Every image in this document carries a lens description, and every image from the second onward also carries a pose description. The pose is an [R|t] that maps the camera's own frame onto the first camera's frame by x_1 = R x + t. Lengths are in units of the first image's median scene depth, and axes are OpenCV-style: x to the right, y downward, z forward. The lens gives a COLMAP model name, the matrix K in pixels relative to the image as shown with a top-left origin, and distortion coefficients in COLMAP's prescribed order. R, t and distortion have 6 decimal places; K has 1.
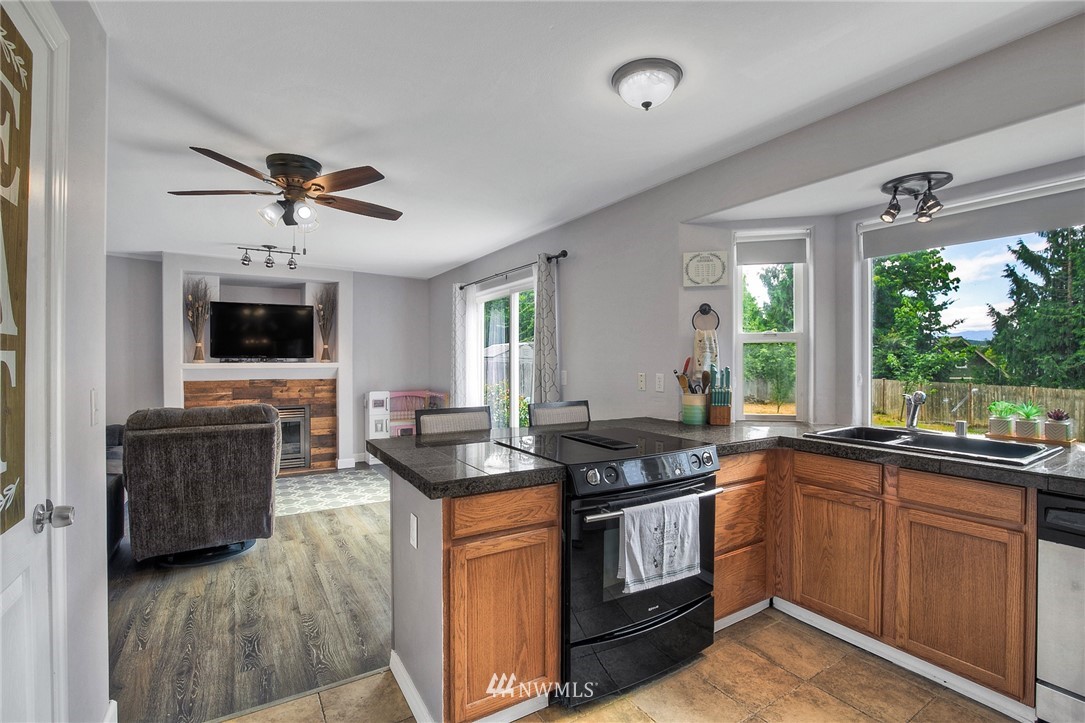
lens RADIAL K [[501.9, 0, 542.5], [0, 501.9, 362.8], [0, 0, 1]] dist [-0.028844, 0.000126]
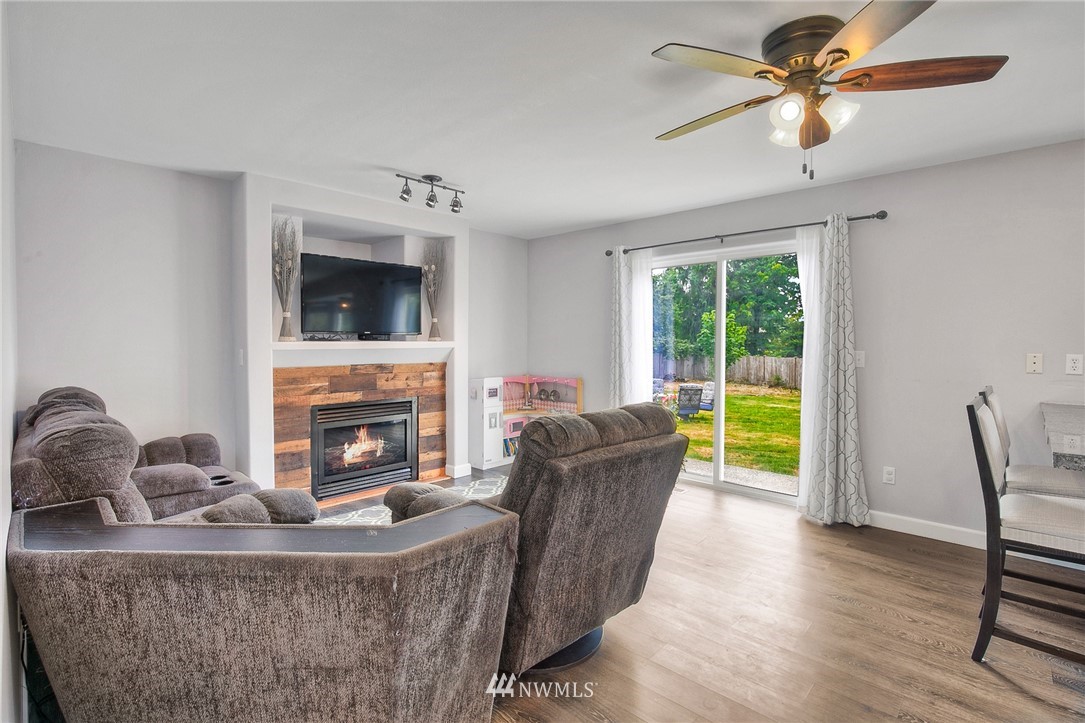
lens RADIAL K [[501.9, 0, 546.2], [0, 501.9, 350.9], [0, 0, 1]] dist [-0.028844, 0.000126]
pose [[0.964201, -0.002904, 0.265158, -0.503161], [-0.002045, 0.999829, 0.018390, 0.000241], [-0.265166, -0.018274, 0.964030, 0.227409]]
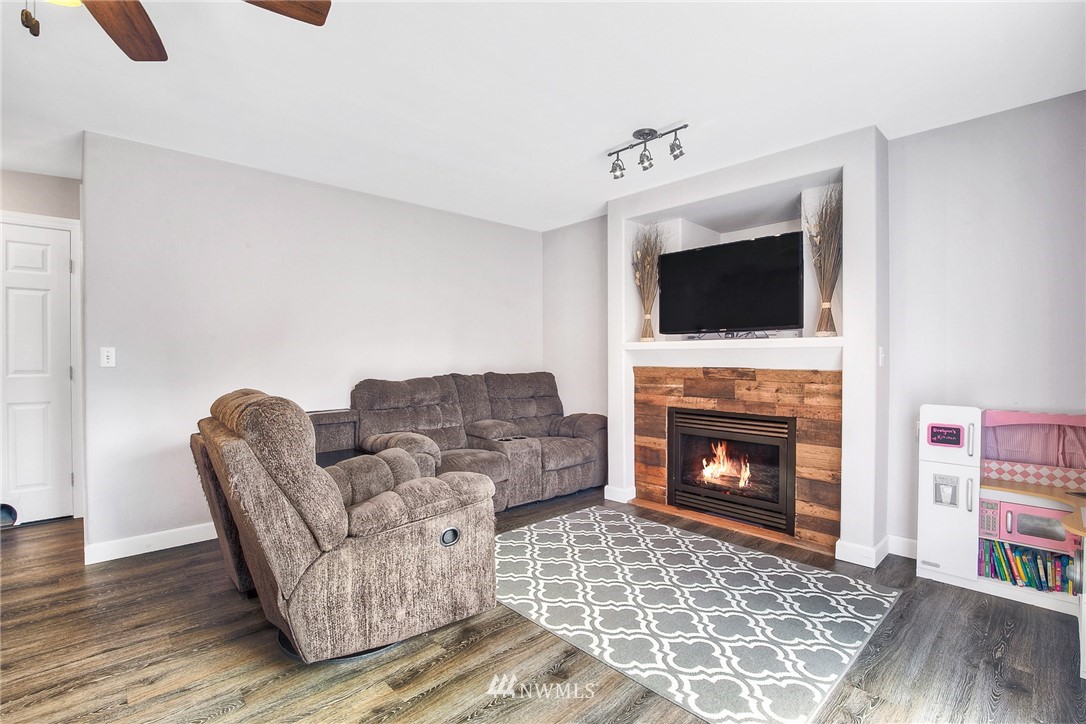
lens RADIAL K [[502.4, 0, 541.9], [0, 502.4, 360.8], [0, 0, 1]] dist [-0.028844, 0.000126]
pose [[0.201813, 0.007247, -0.979397, -0.005507], [-0.003035, 0.999972, 0.006774, 0.022195], [0.979419, 0.001605, 0.201829, 0.662109]]
